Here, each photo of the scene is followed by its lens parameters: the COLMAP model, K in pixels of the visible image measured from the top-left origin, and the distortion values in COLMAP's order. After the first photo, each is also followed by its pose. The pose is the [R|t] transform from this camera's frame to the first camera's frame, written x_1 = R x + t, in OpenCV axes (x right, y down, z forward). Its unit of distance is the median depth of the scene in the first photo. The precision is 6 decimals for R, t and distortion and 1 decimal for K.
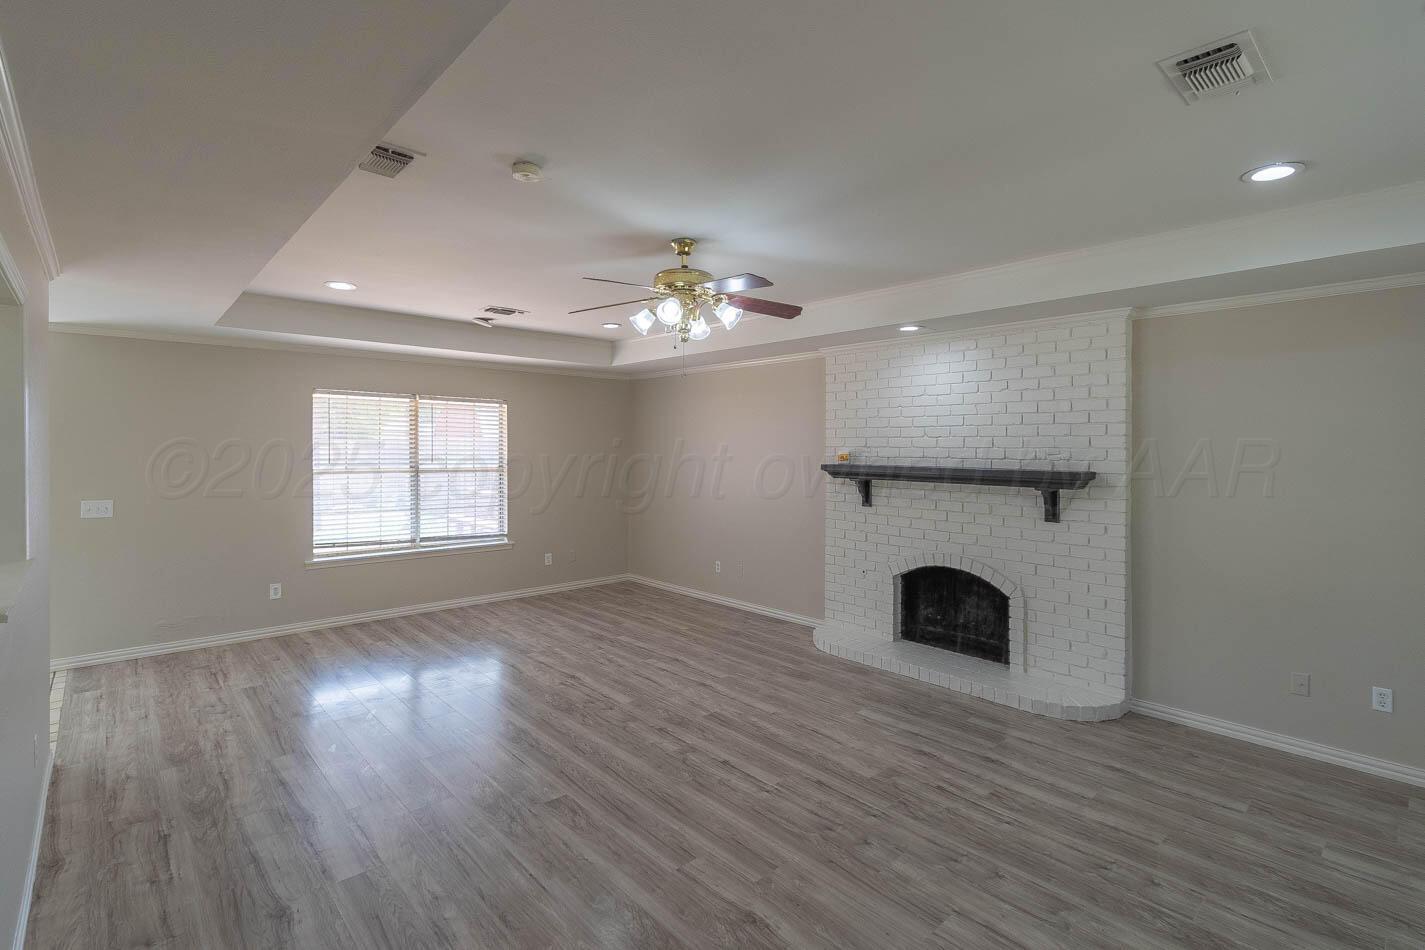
lens RADIAL K [[673.4, 0, 715.2], [0, 673.4, 442.9], [0, 0, 1]] dist [0.003436, -0.000176]
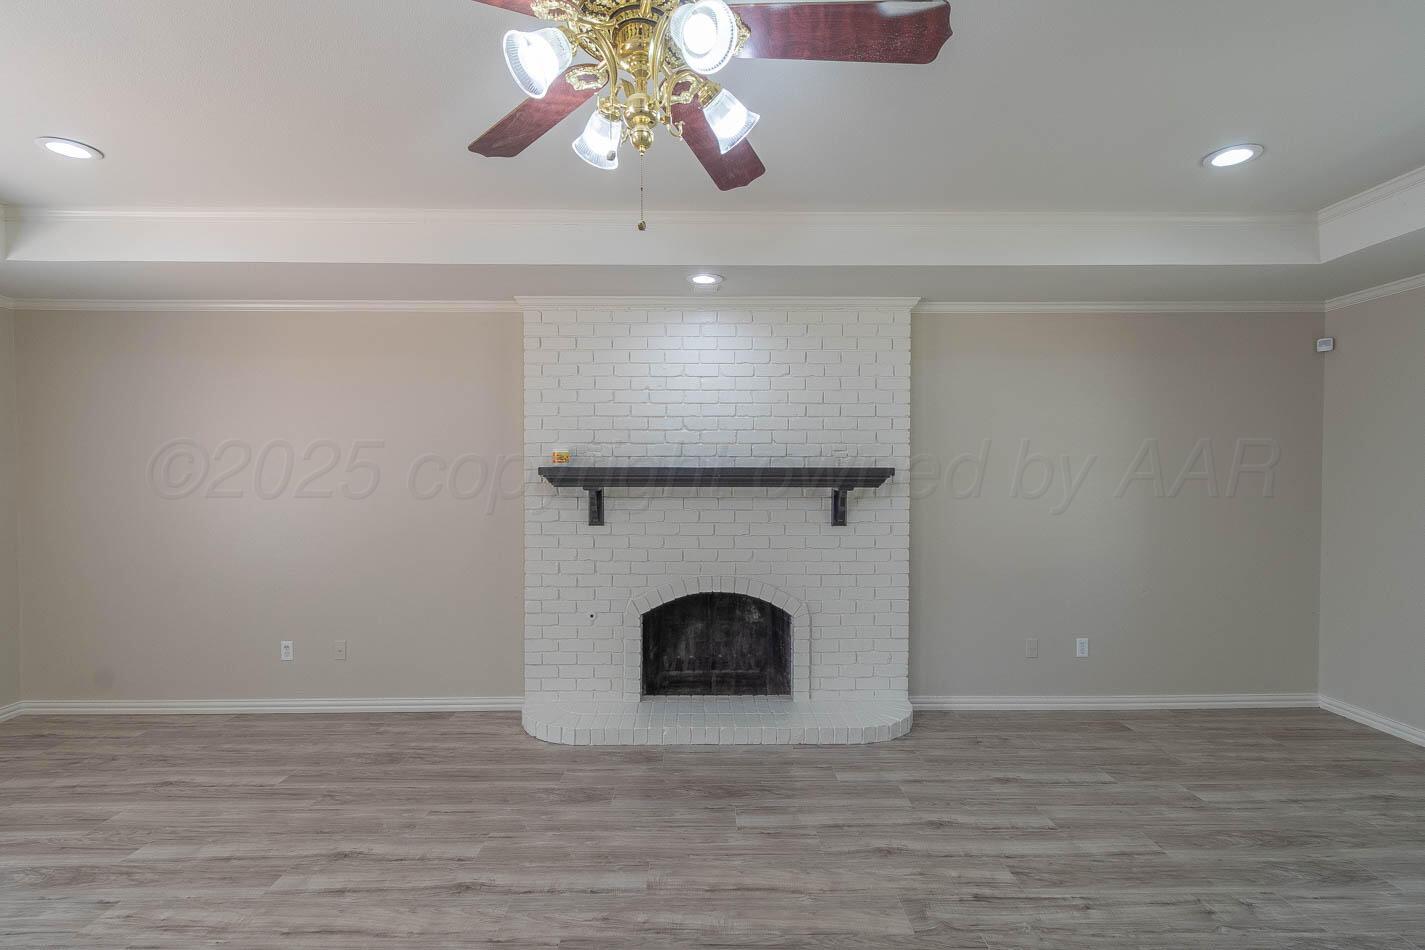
lens RADIAL K [[650.5, 0, 716.1], [0, 650.5, 482.8], [0, 0, 1]] dist [0.000298, -0.000009]
pose [[0.665804, -0.014893, 0.745978, -0.245505], [-0.000707, 0.999788, 0.020591, 0.040371], [-0.746126, -0.014237, 0.665652, 0.516921]]
